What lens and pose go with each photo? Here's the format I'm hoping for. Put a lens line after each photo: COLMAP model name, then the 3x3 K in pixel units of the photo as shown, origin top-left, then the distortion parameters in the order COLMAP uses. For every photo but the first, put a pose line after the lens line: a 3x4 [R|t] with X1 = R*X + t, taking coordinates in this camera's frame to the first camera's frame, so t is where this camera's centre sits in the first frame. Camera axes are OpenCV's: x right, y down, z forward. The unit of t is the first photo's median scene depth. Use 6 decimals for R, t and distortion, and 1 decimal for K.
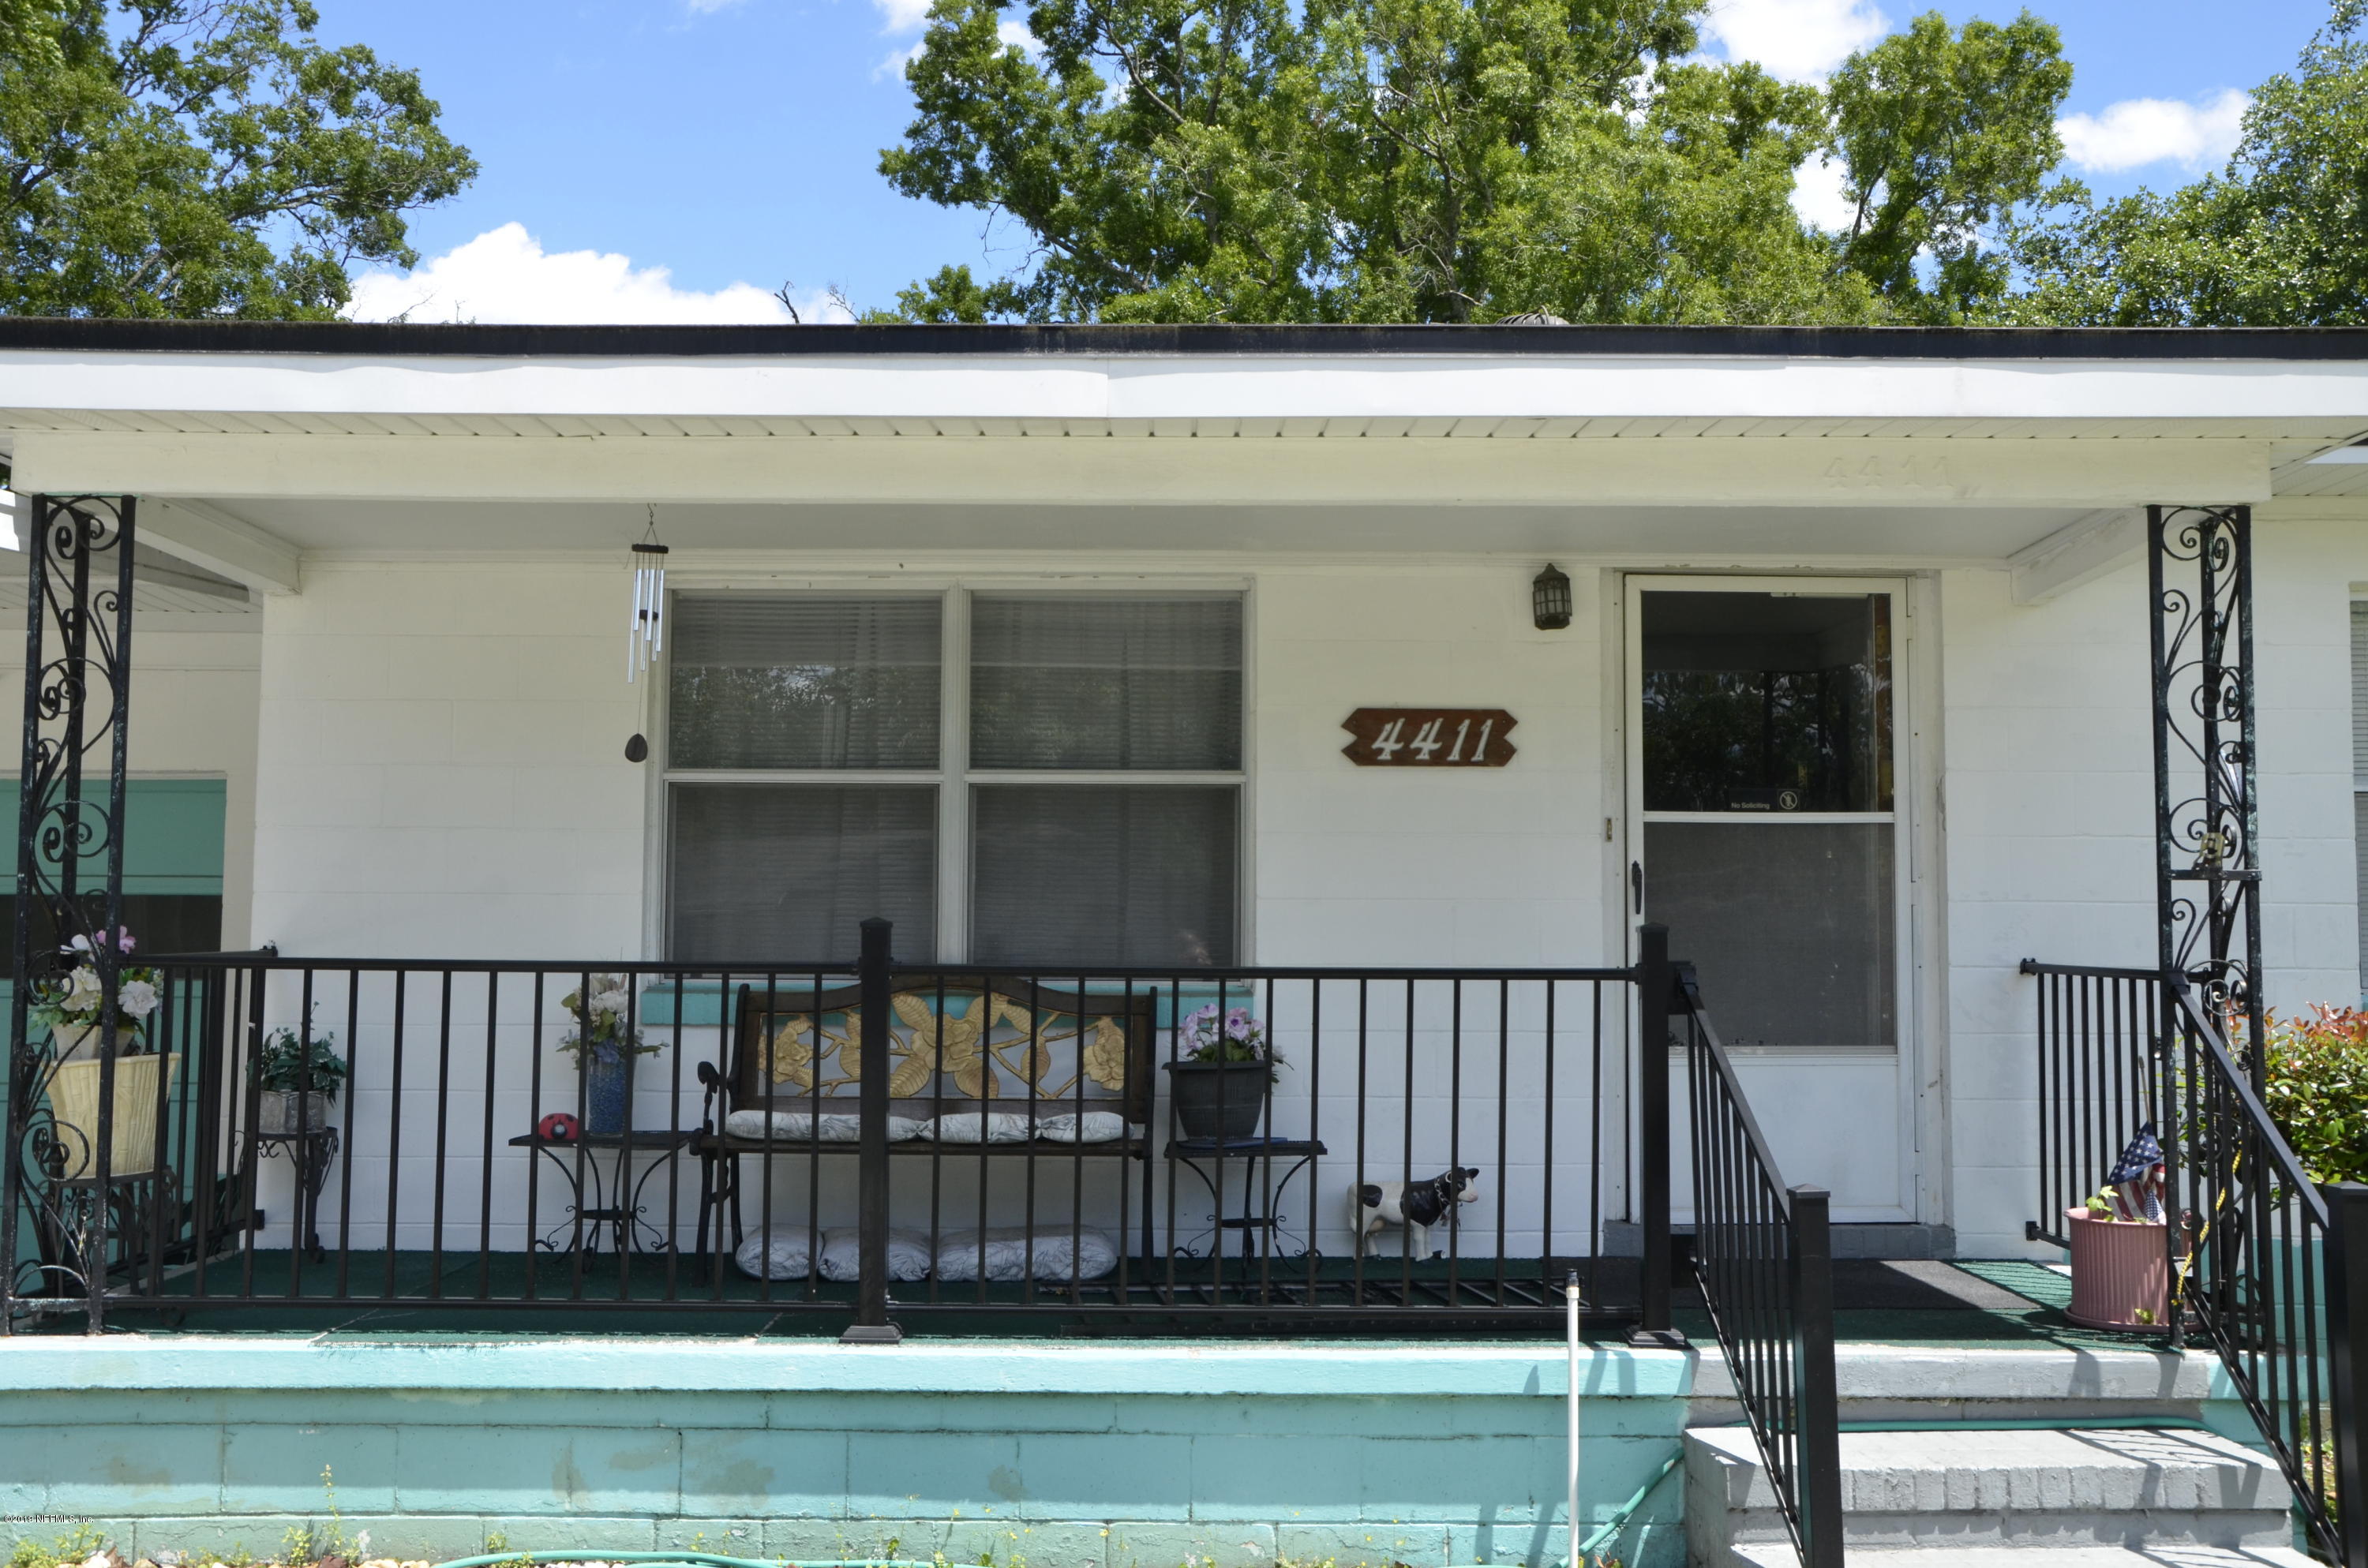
lens RADIAL K [[2281.3, 0, 1184.0], [0, 2281.3, 784.0], [0, 0, 1]] dist [-0.116065, 0.330501]
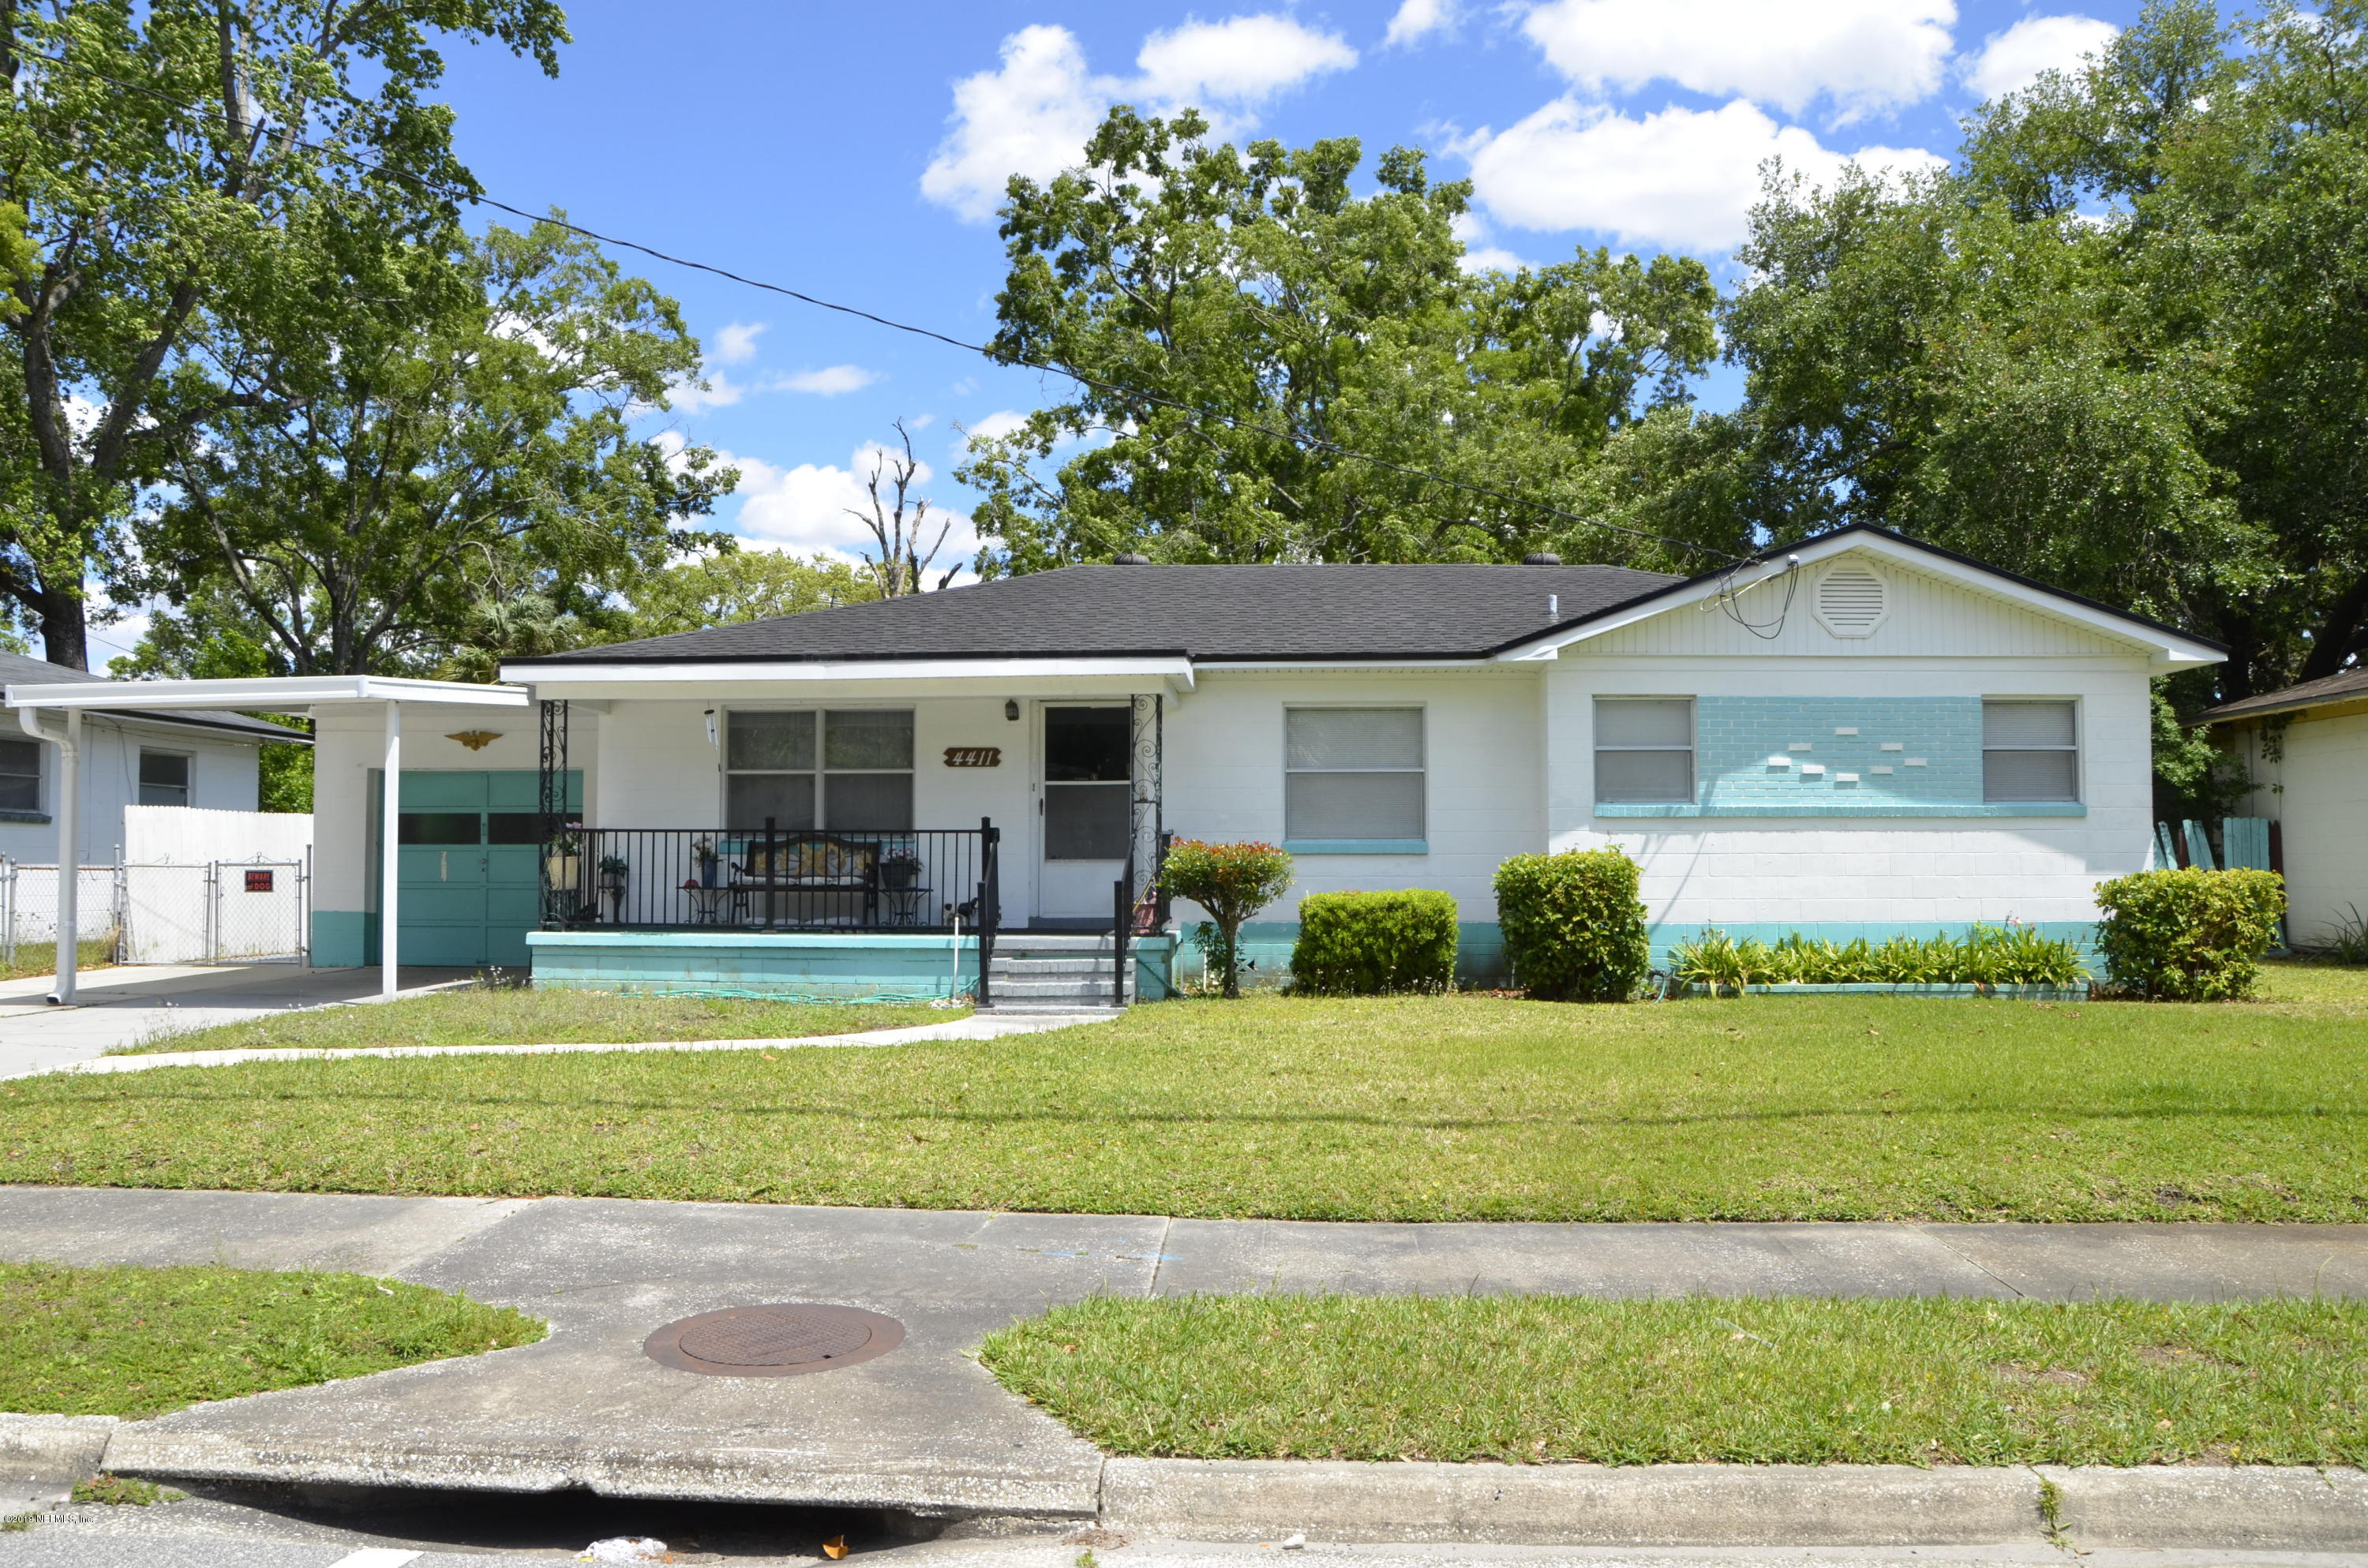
lens RADIAL K [[1901.4, 0, 1178.1], [0, 1901.4, 782.3], [0, 0, 1]] dist [-0.146334, 0.129012]
pose [[0.997499, -0.007745, -0.070253, 0.566394], [0.009938, 0.999472, 0.030923, -0.063378], [0.069976, -0.031544, 0.997050, -1.517754]]
